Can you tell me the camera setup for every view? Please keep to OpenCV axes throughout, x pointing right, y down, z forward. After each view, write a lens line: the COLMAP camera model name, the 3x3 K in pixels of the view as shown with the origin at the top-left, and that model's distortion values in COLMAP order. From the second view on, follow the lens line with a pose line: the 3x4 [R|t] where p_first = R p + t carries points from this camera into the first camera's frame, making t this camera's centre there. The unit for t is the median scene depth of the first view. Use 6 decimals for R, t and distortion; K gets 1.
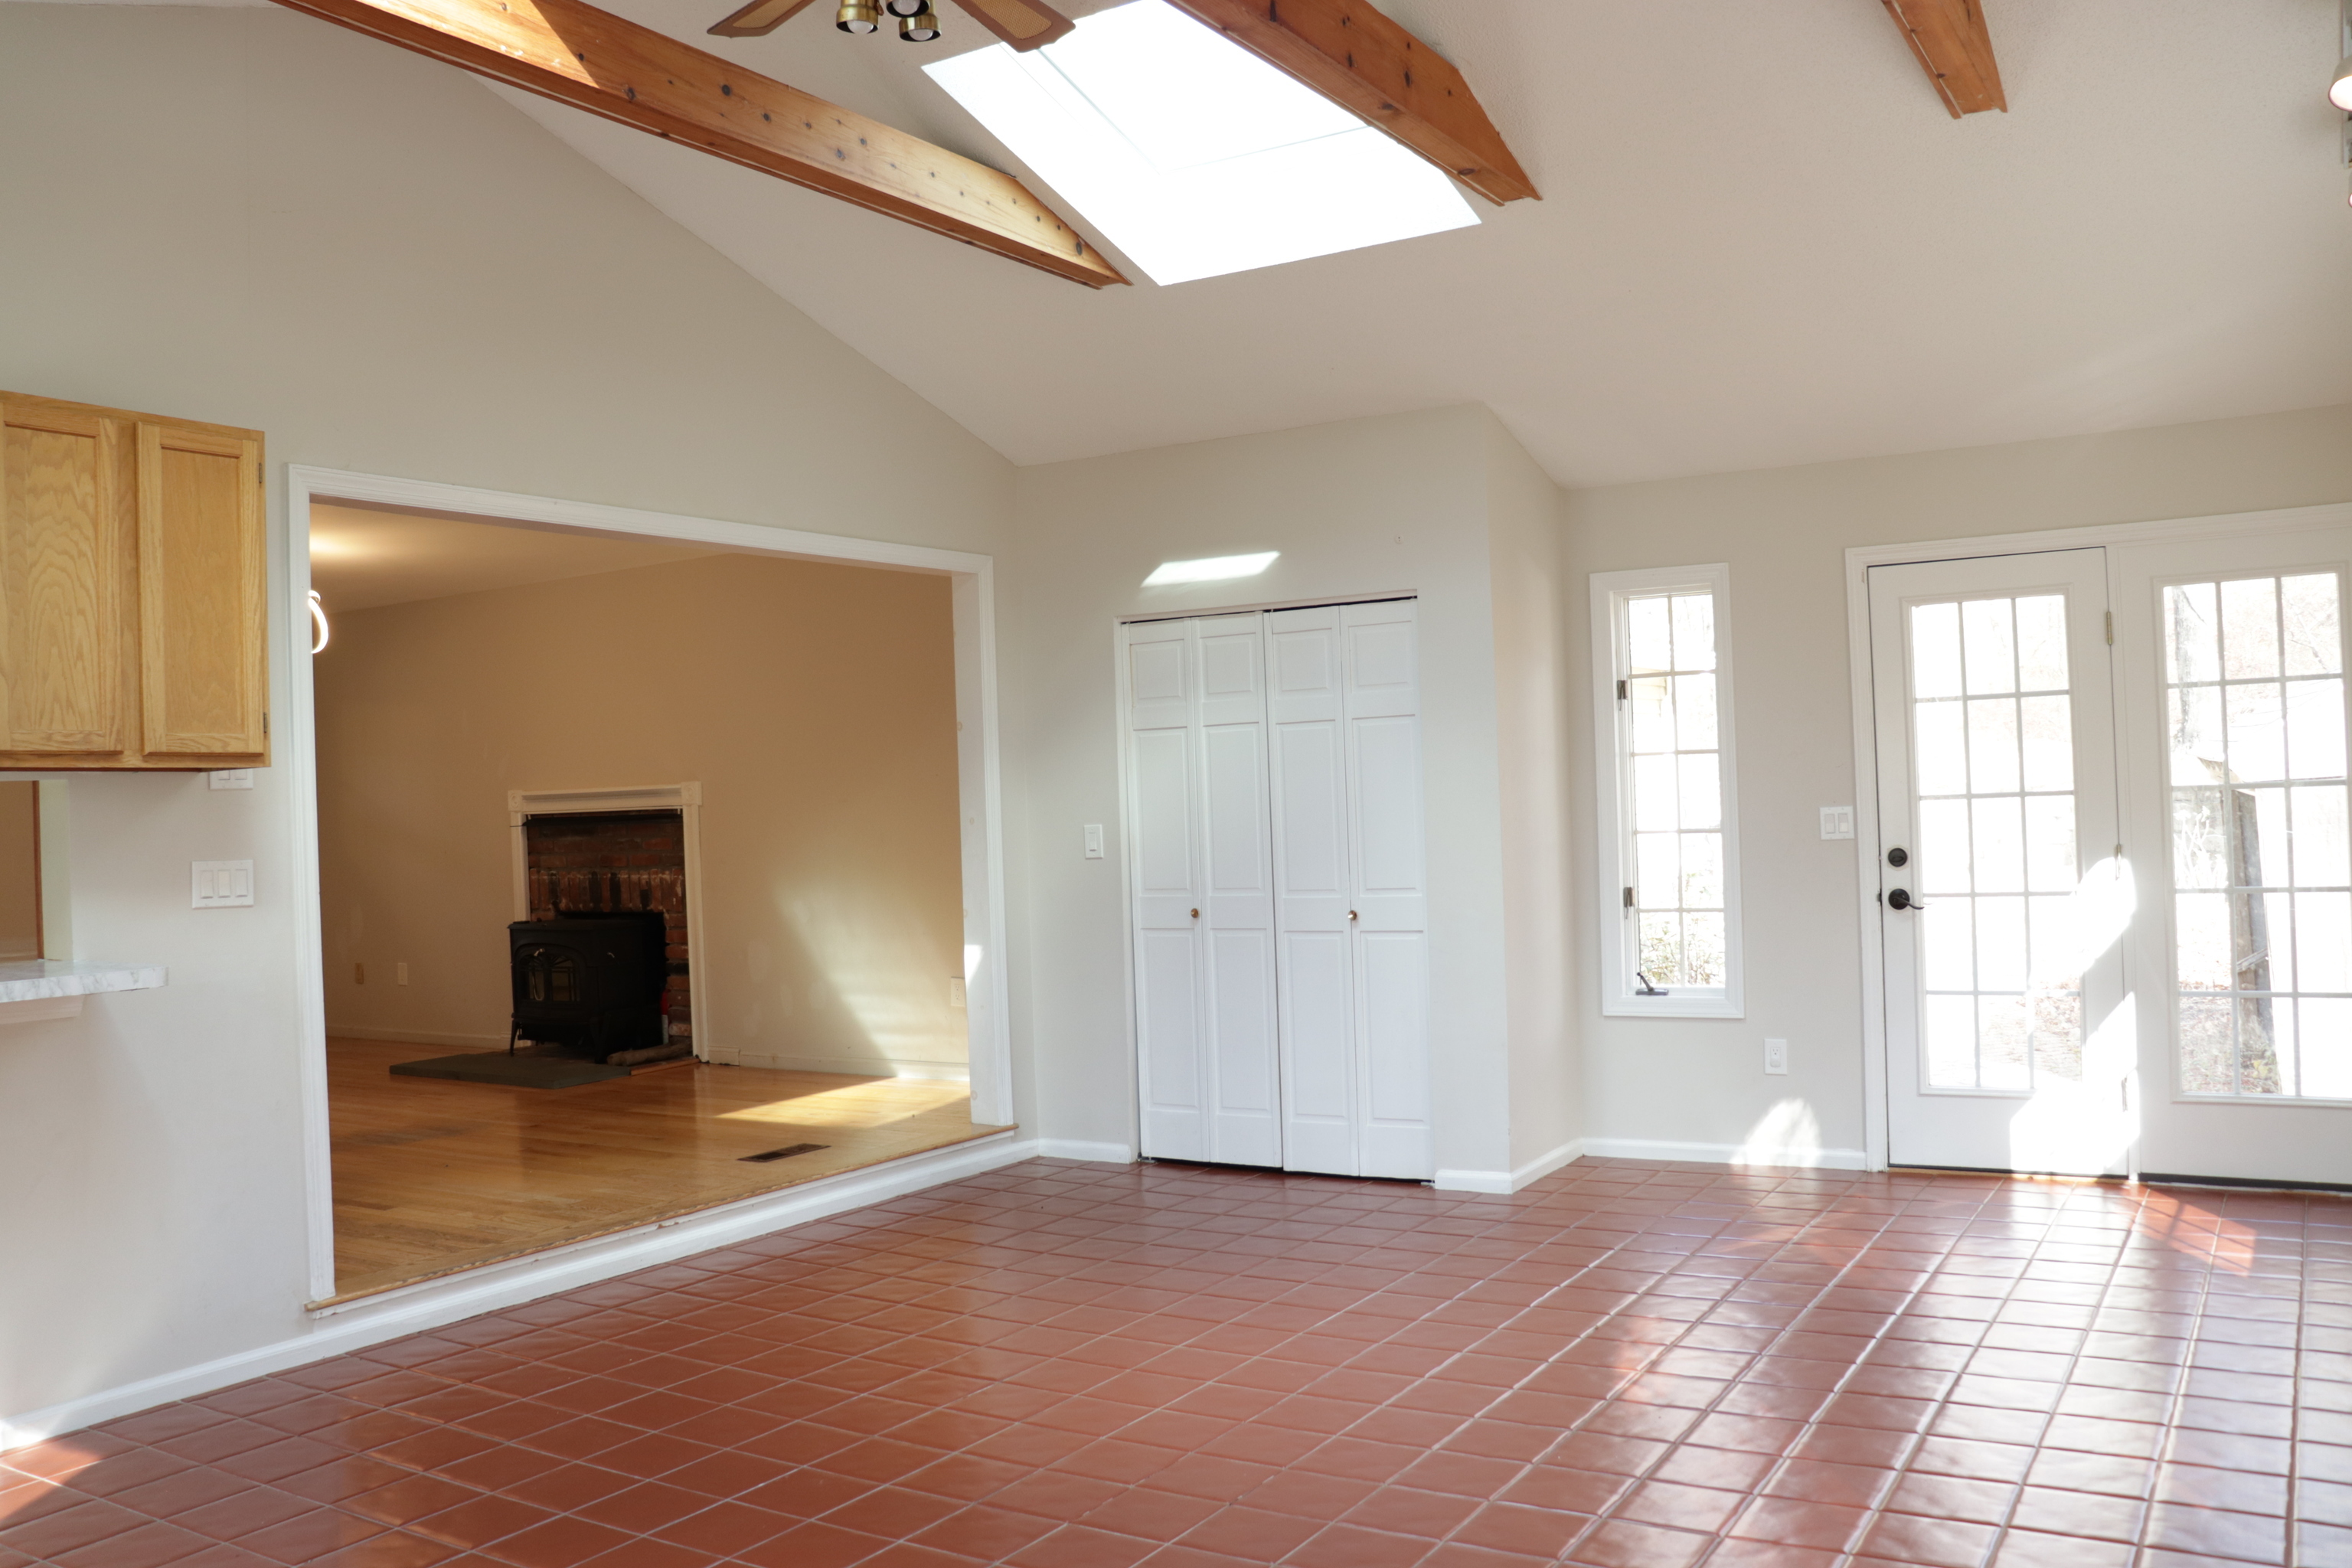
lens RADIAL K [[1958.4, 0, 1174.0], [0, 1958.4, 780.0], [0, 0, 1]] dist [-0.085849, 0.080405]
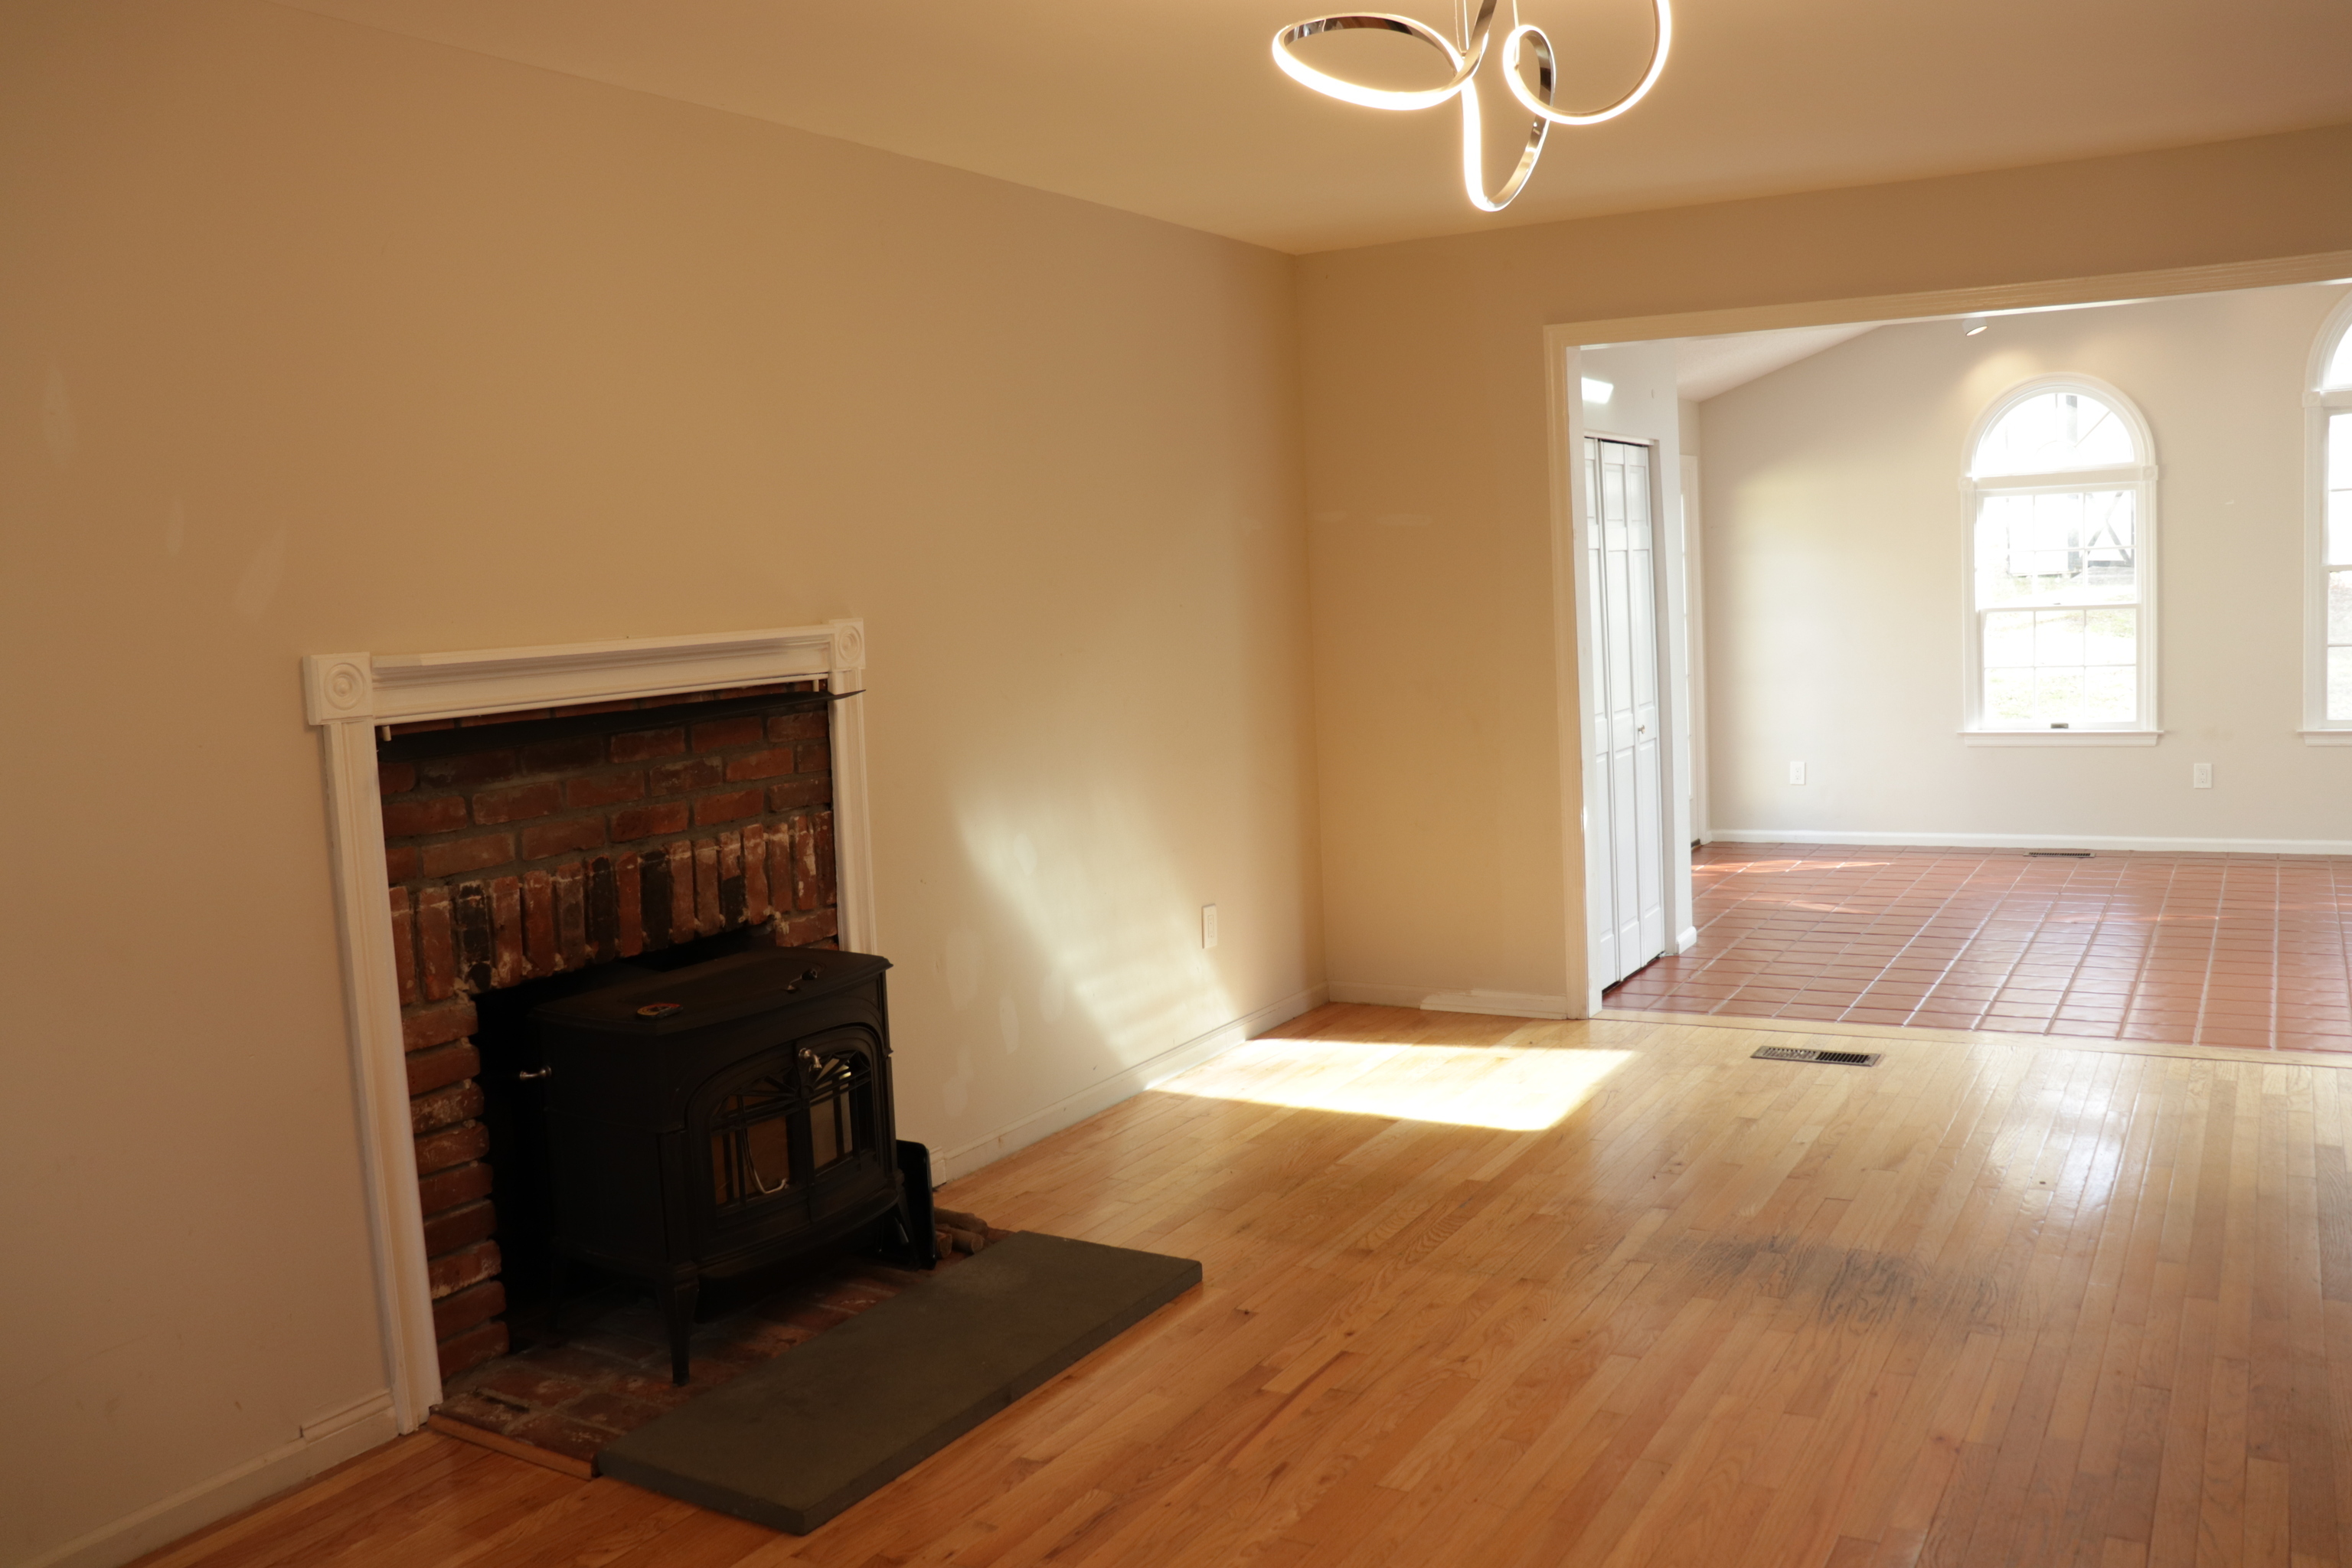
lens RADIAL K [[1958.4, 0, 1187.6], [0, 1958.4, 778.0], [0, 0, 1]] dist [-0.085849, 0.080405]
pose [[-0.038264, -0.065191, 0.997139, -0.690825], [0.031922, 0.997281, 0.066425, 0.009680], [-0.998758, 0.034373, -0.036078, 0.908370]]
